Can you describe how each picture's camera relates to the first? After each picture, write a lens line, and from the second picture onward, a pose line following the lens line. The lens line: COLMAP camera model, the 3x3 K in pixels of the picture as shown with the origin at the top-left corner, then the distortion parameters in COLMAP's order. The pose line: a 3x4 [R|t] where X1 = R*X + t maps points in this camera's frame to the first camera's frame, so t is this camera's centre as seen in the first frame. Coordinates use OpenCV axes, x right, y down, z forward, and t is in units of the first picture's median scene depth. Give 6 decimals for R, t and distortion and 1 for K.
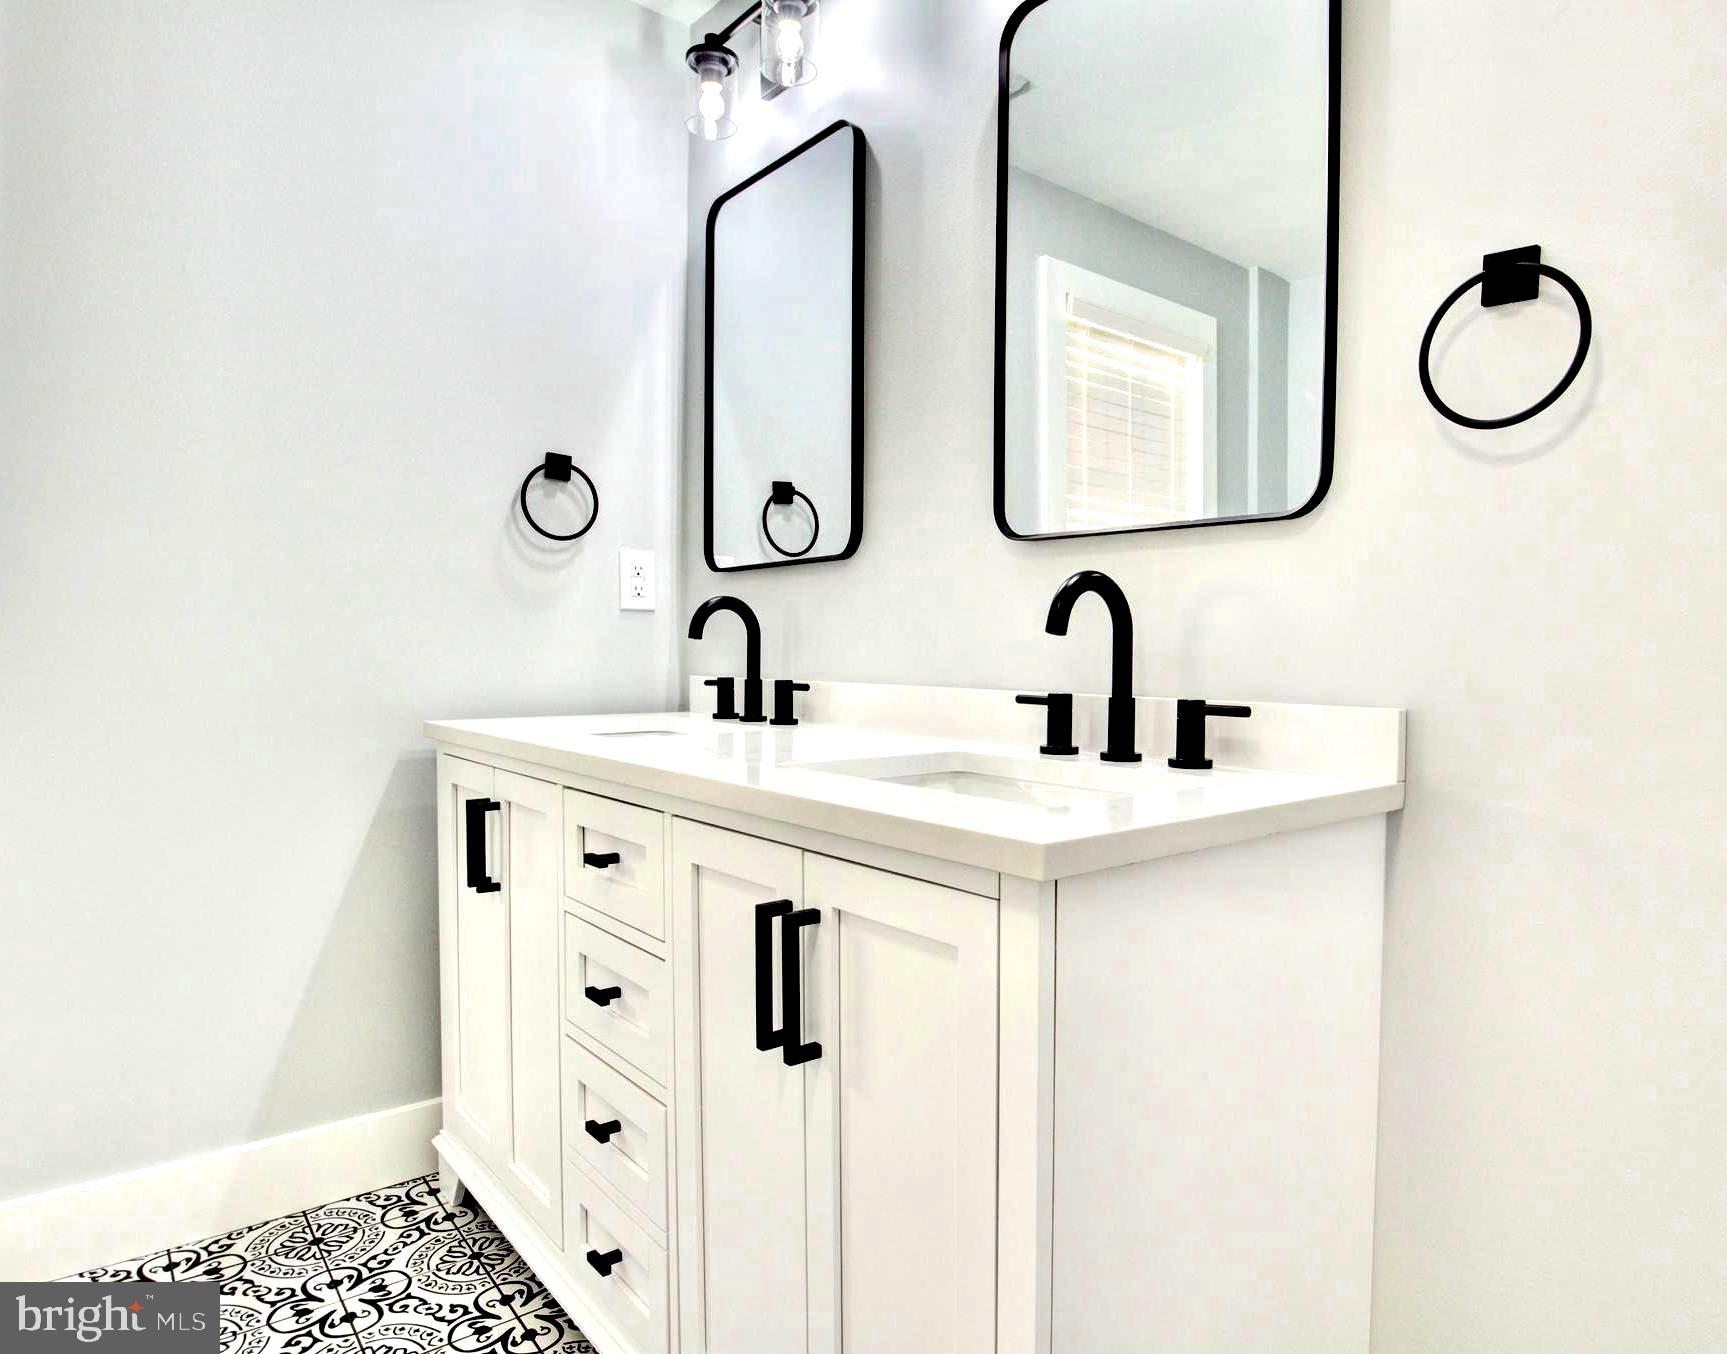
lens RADIAL K [[1076.6, 0, 865.9], [0, 1076.6, 673.4], [0, 0, 1]] dist [-0.003005, 0.000776]
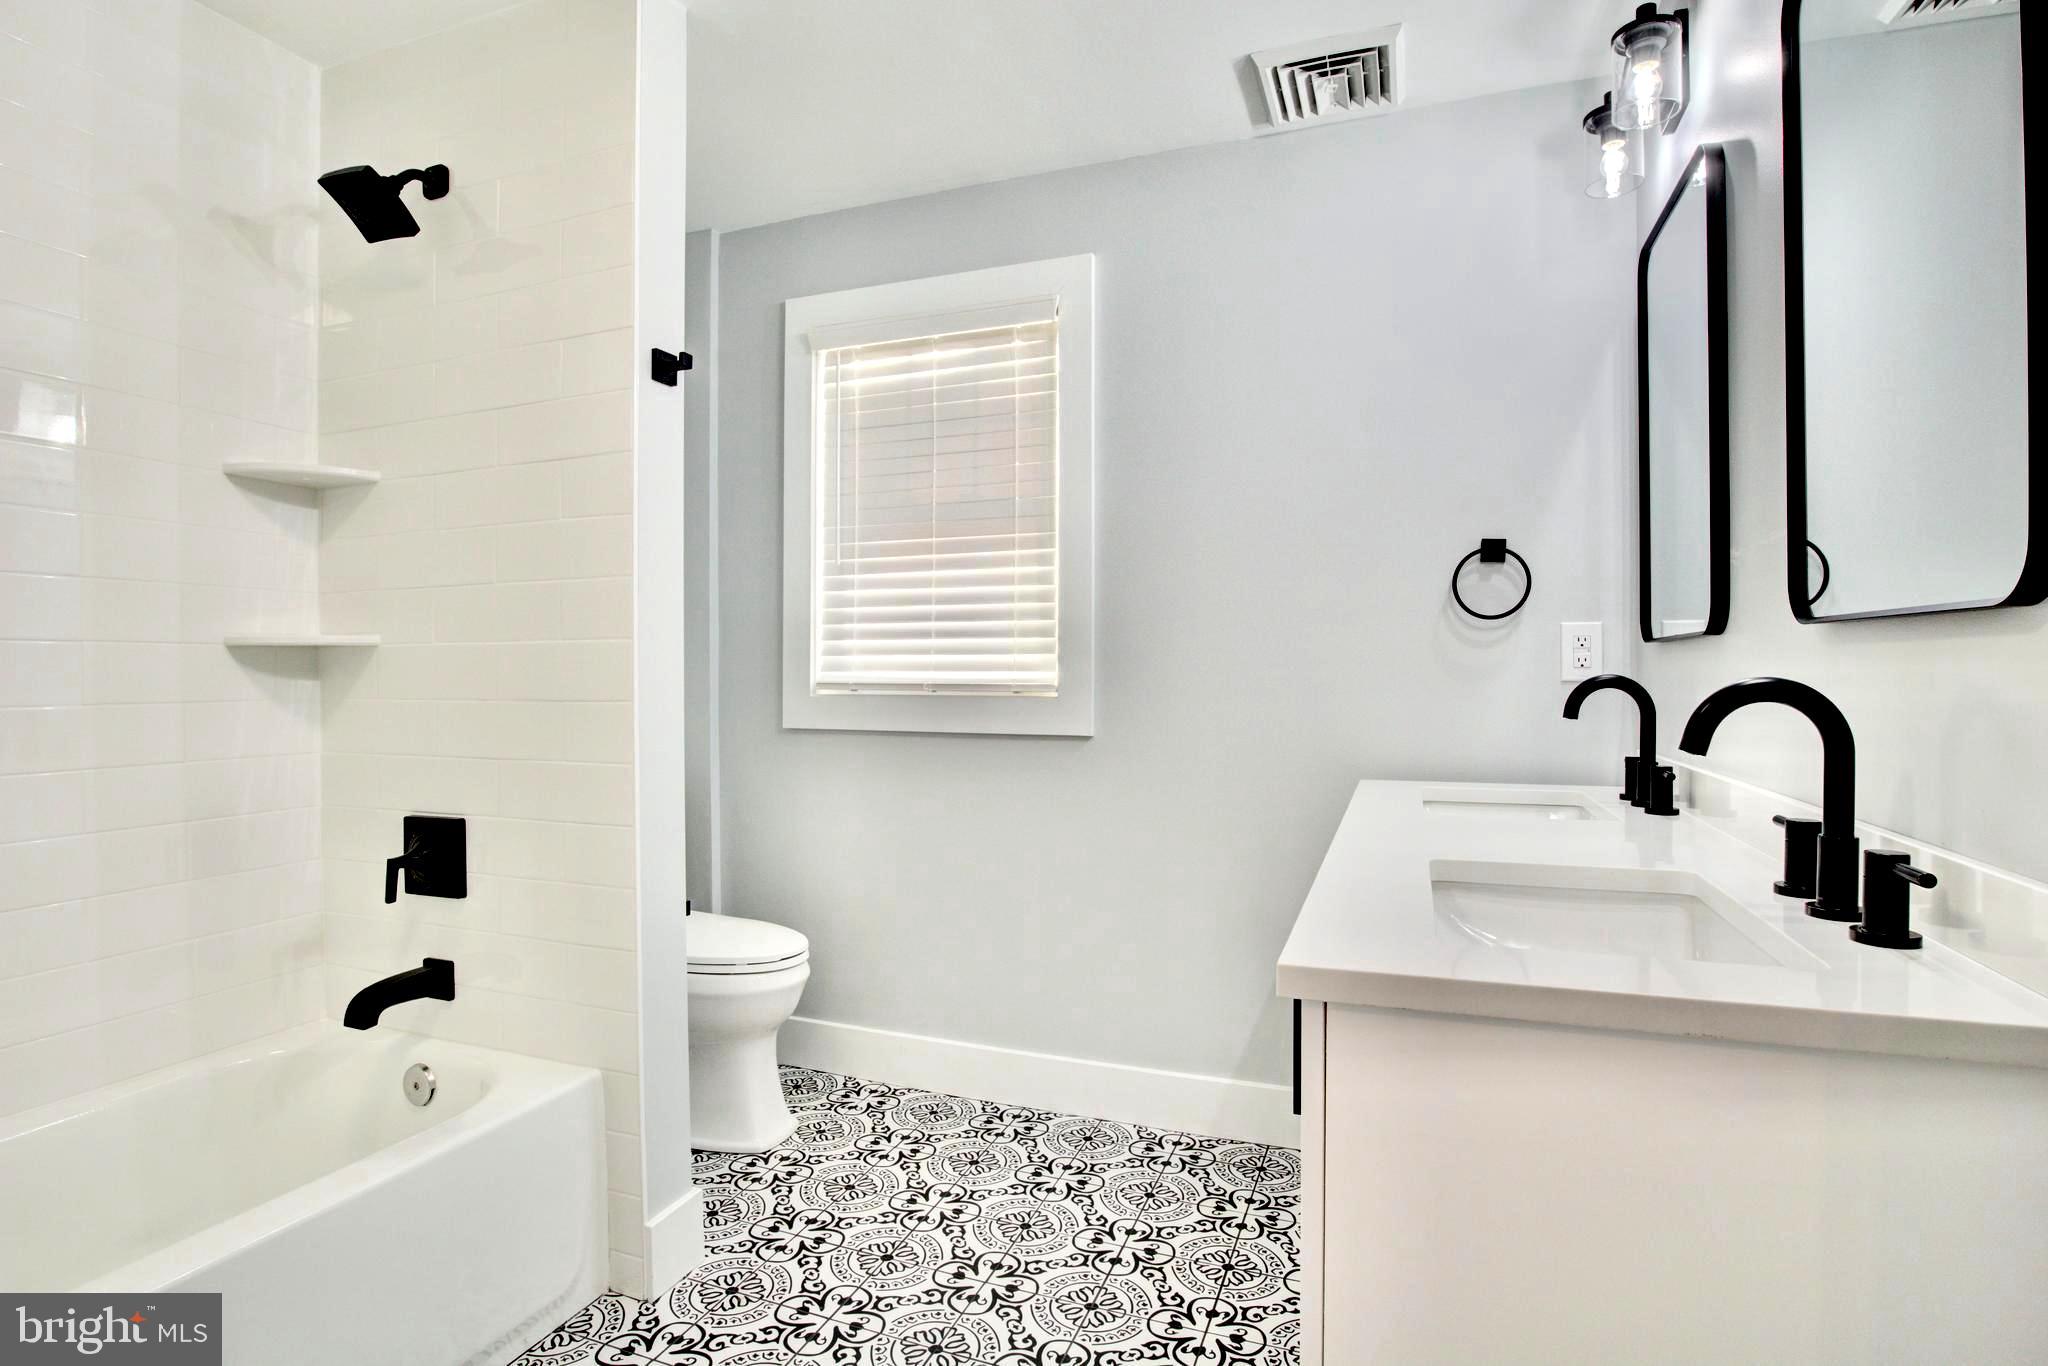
lens RADIAL K [[1035.7, 0, 1026.6], [0, 1035.7, 682.9], [0, 0, 1]] dist [-0.003463, -0.000566]
pose [[0.518972, -0.004376, -0.854780, 0.420706], [-0.004126, 0.999962, -0.007624, -0.059257], [0.854781, 0.007484, 0.518935, 0.081545]]
